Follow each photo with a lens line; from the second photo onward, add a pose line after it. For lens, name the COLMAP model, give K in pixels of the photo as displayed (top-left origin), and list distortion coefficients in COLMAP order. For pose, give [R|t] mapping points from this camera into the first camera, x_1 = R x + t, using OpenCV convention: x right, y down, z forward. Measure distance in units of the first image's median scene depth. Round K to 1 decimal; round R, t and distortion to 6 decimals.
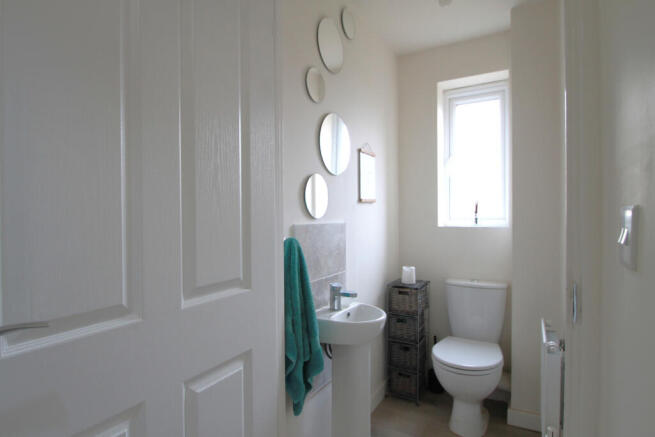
lens RADIAL K [[369.6, 0, 325.4], [0, 369.6, 220.6], [0, 0, 1]] dist [-0.007625, 0.002376]
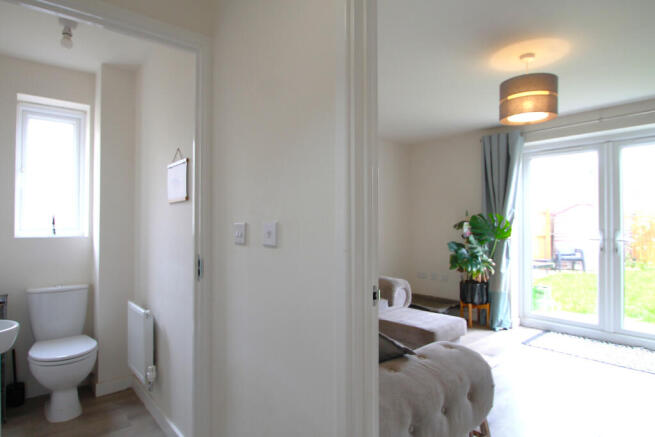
lens RADIAL K [[369.6, 0, 325.2], [0, 369.6, 218.2], [0, 0, 1]] dist [-0.007625, 0.002376]
pose [[0.338048, 0.032377, 0.940572, -0.406022], [0.010606, 0.999214, -0.038208, 0.014138], [-0.941069, 0.022892, 0.337439, -0.134810]]
